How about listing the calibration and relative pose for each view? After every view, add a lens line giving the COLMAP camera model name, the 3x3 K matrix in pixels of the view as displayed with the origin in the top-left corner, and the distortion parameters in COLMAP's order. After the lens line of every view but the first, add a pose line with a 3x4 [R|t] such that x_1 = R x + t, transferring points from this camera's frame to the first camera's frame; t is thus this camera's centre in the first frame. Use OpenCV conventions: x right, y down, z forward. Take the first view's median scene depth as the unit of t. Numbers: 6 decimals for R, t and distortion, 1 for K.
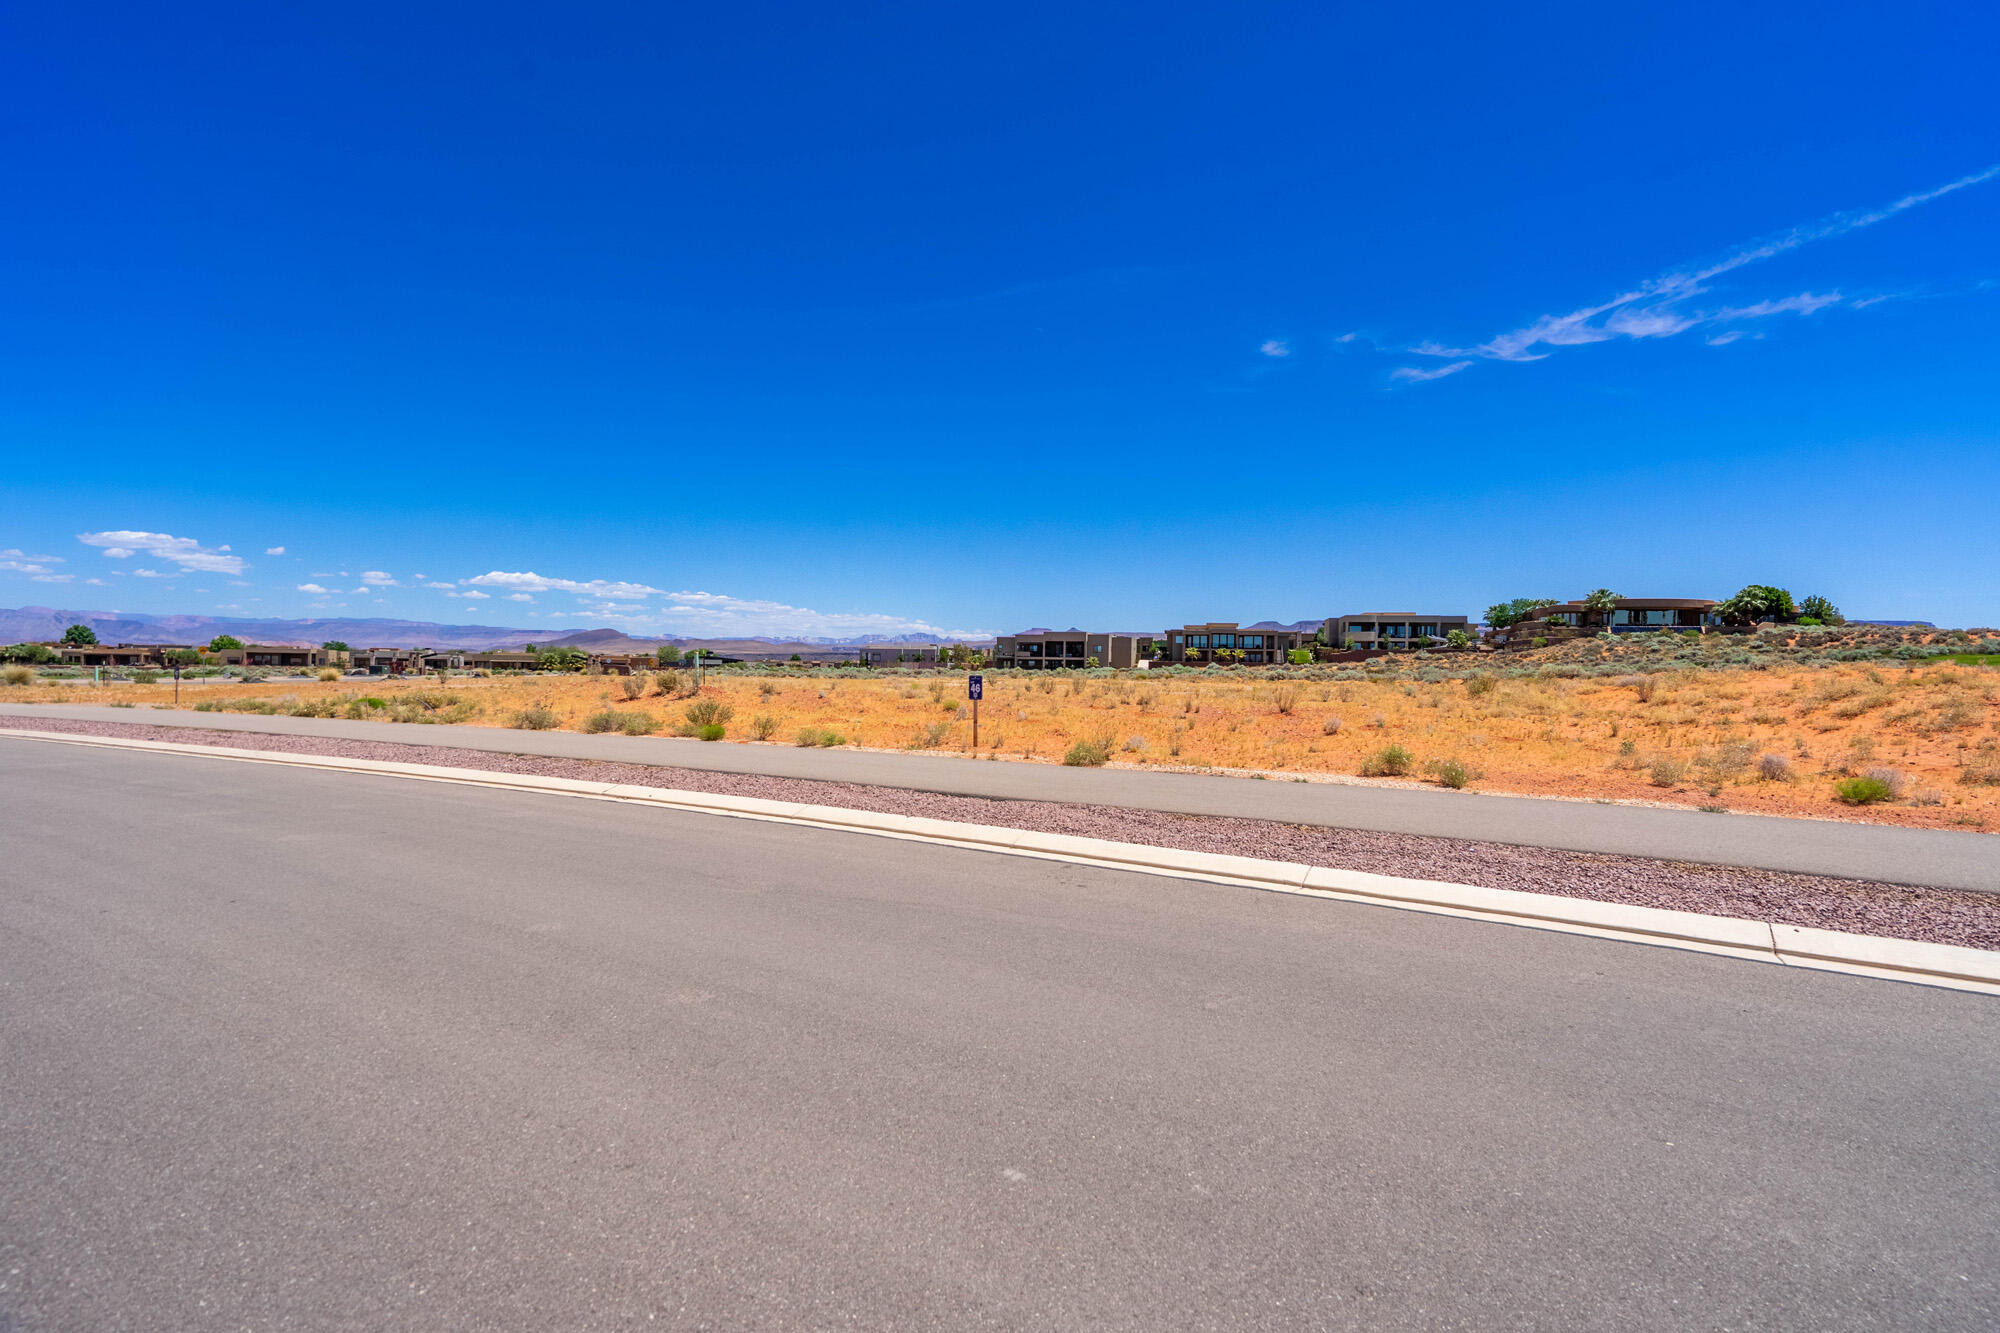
lens RADIAL K [[915.9, 0, 1002.1], [0, 915.9, 708.9], [0, 0, 1]] dist [0.006351, 0.000491]
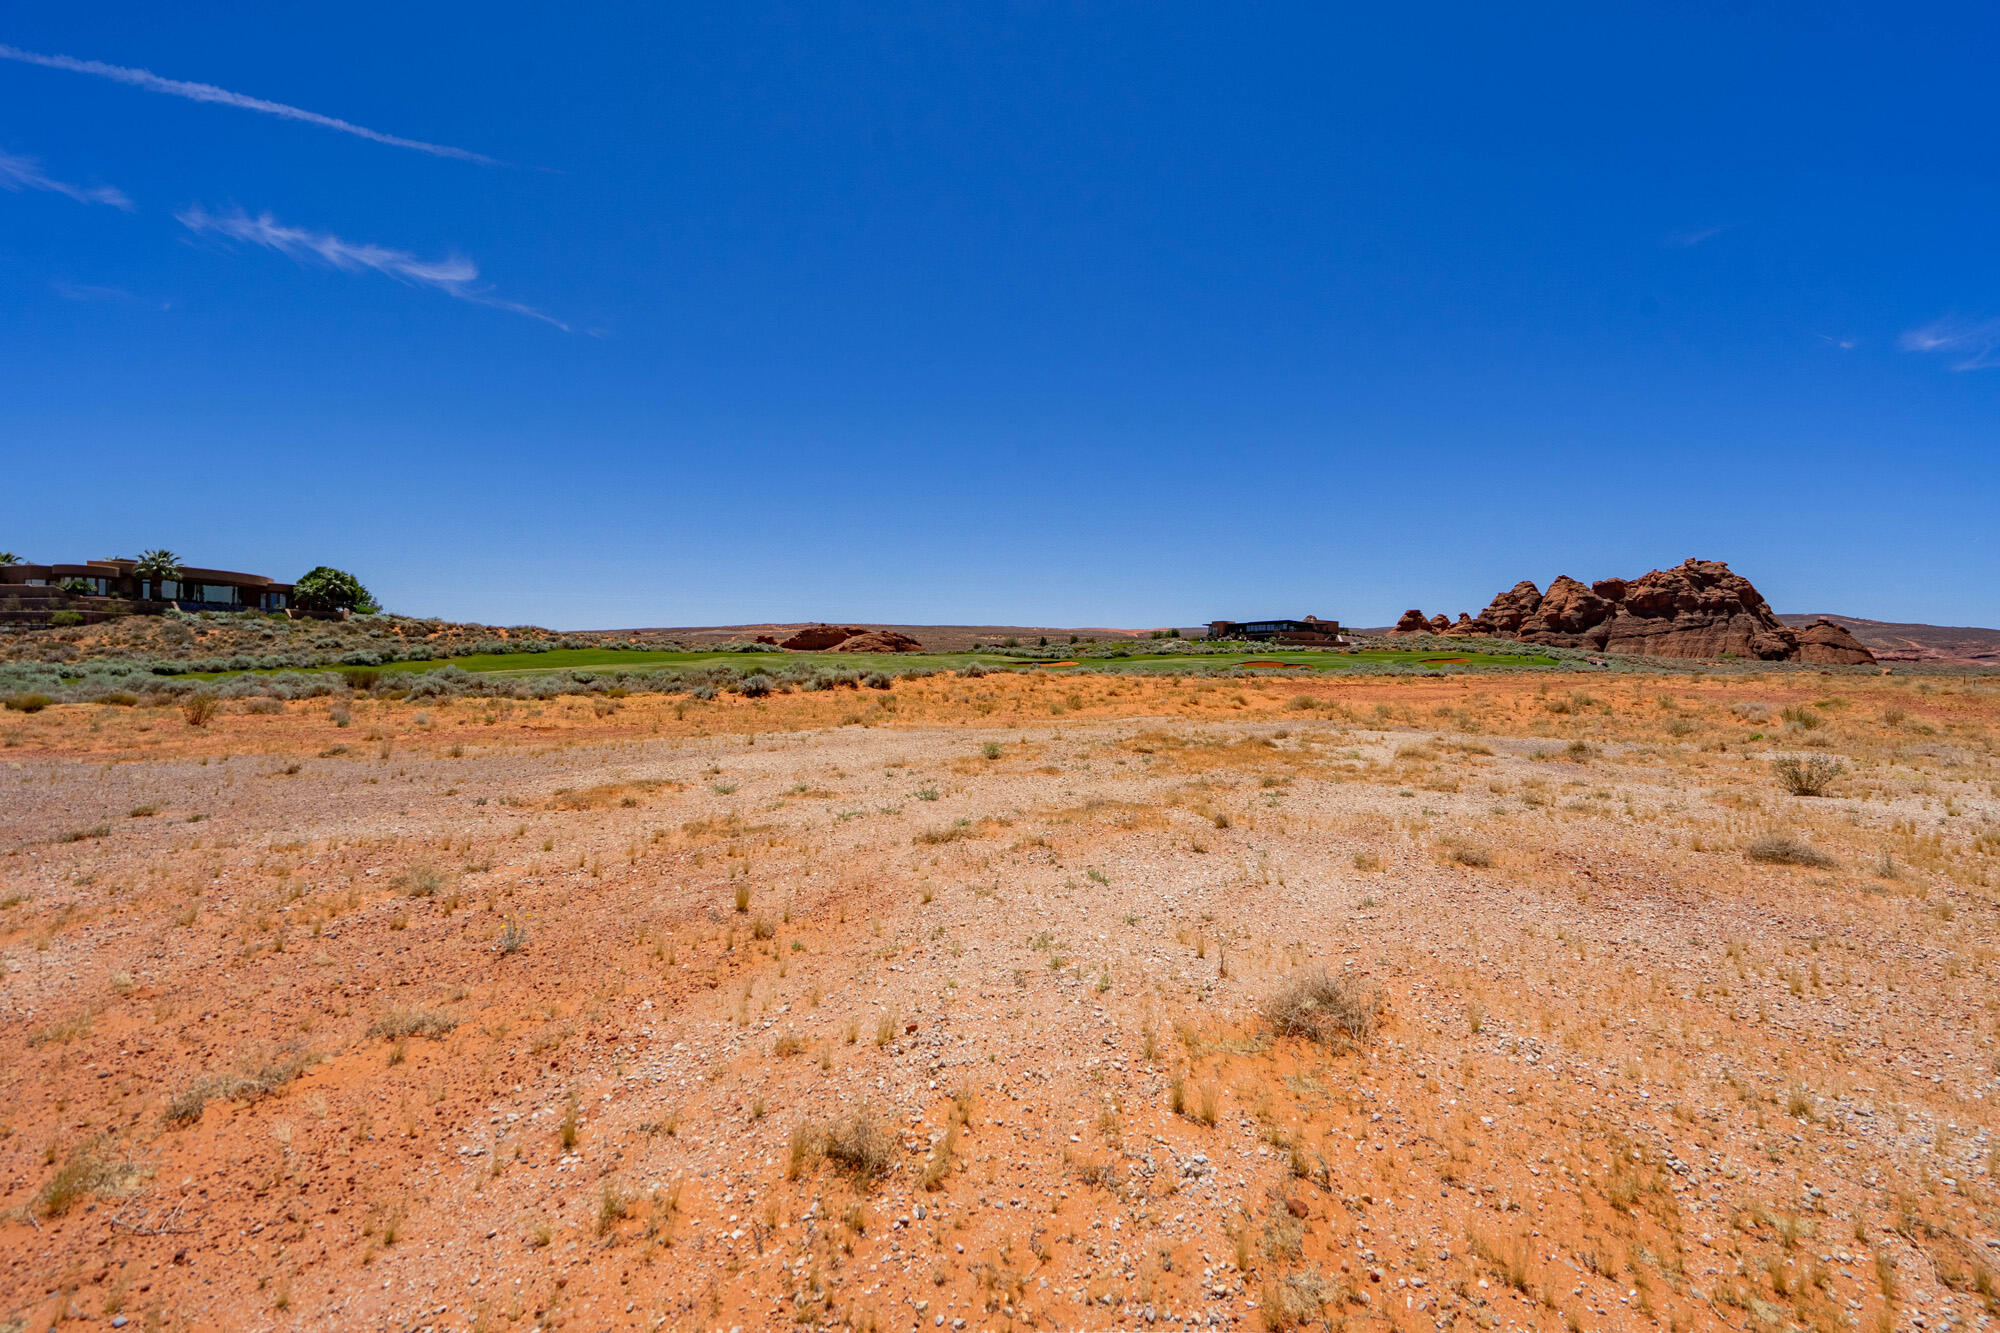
lens RADIAL K [[915.9, 0, 999.3], [0, 915.9, 668.6], [0, 0, 1]] dist [0.006351, 0.000491]
pose [[0.009836, -0.008949, 0.999912, -0.070430], [0.032330, 0.999440, 0.008627, -0.016137], [-0.999429, 0.032242, 0.010120, 0.262622]]
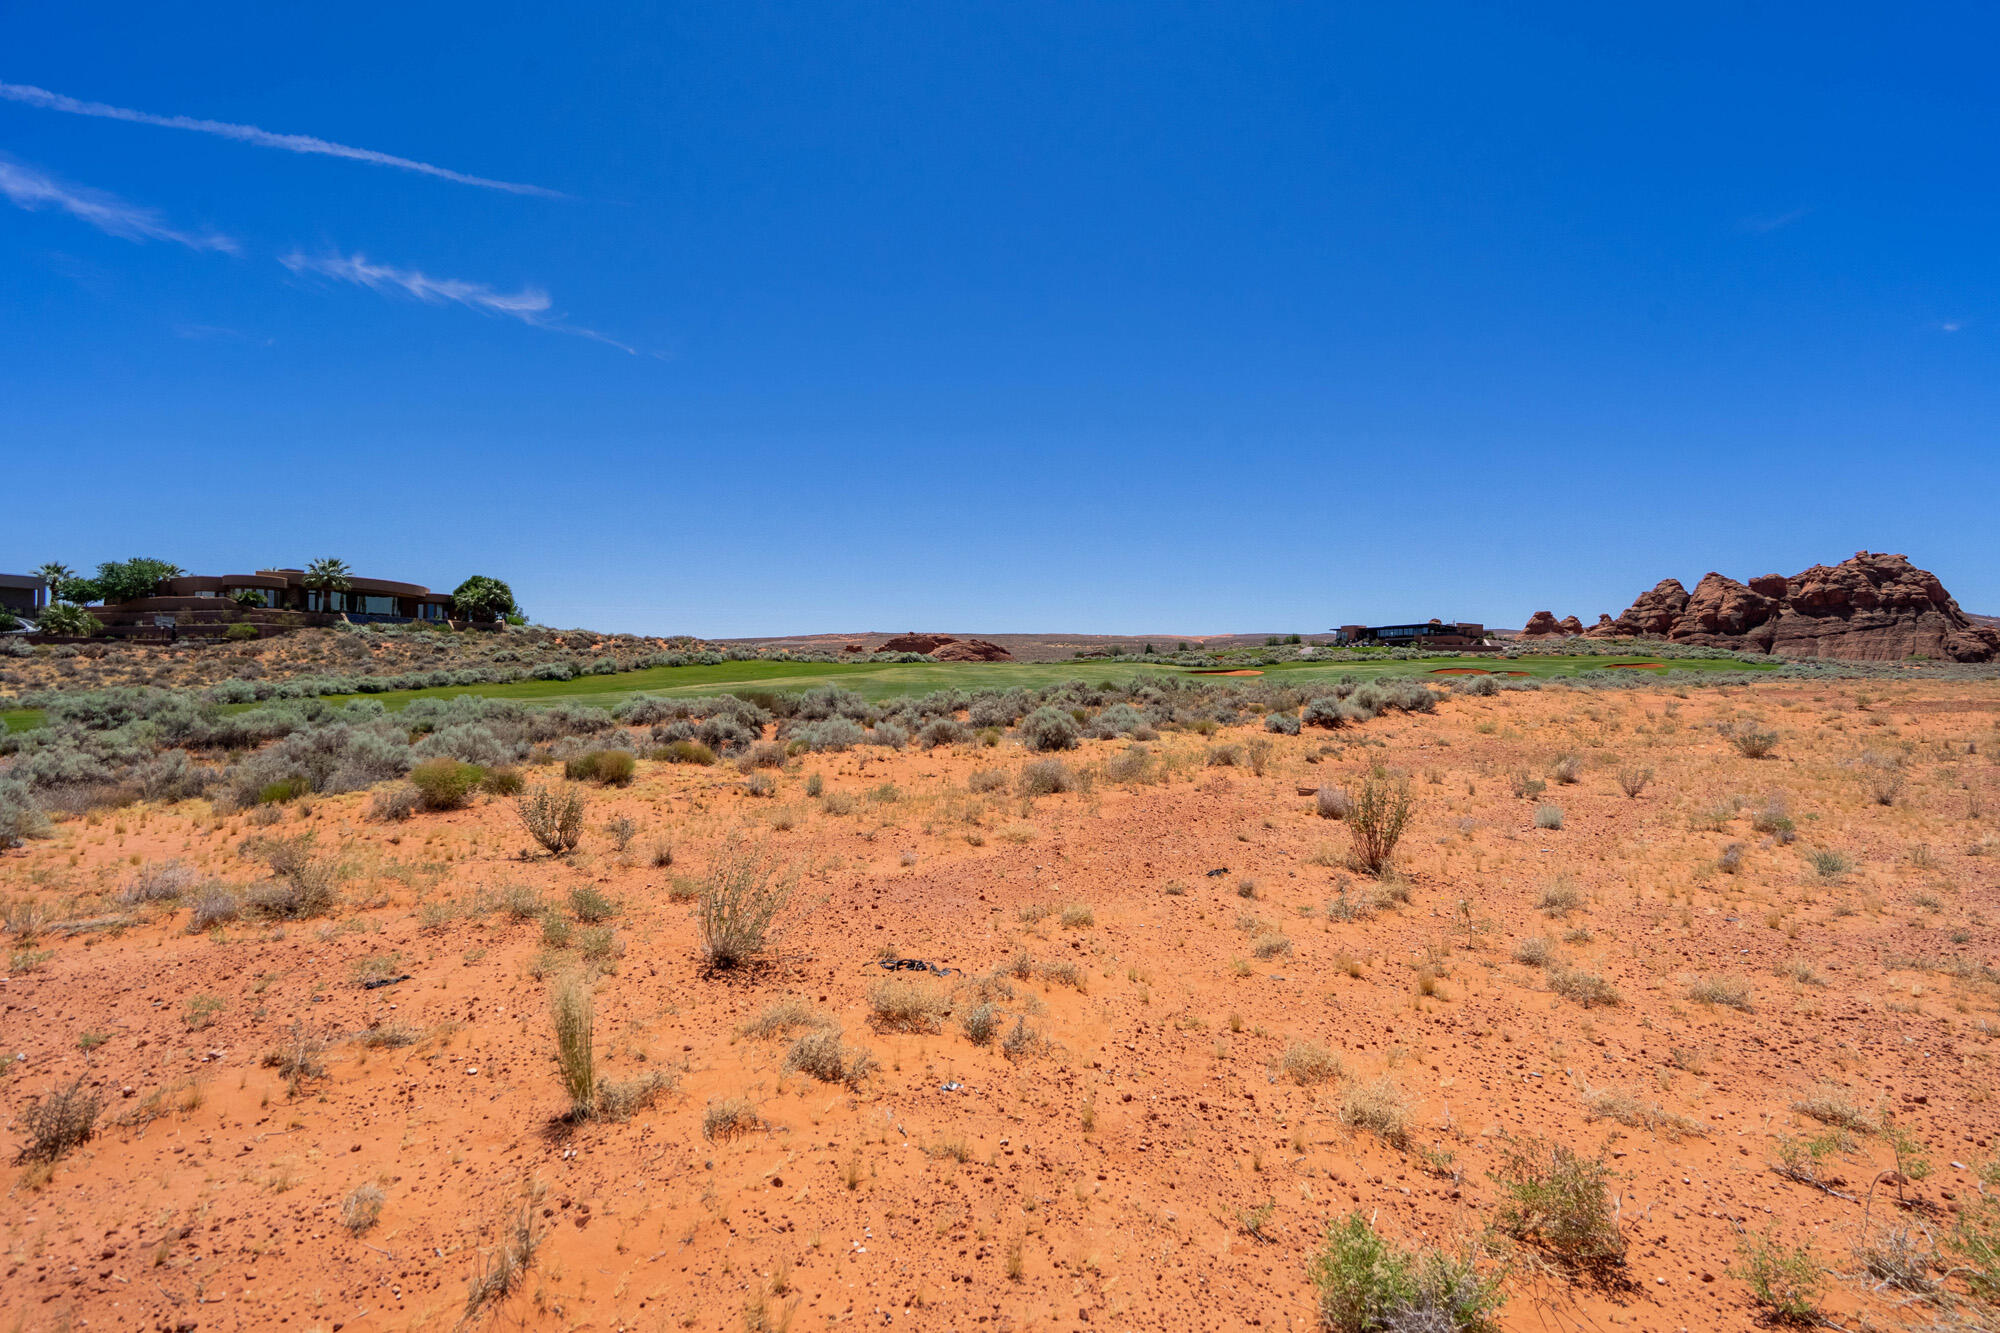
lens RADIAL K [[915.9, 0, 994.1], [0, 915.9, 651.0], [0, 0, 1]] dist [0.006351, 0.000491]
pose [[0.073311, 0.018982, 0.997128, -0.008417], [0.039485, 0.998980, -0.021920, -0.020704], [-0.996527, 0.040979, 0.072487, 0.367364]]
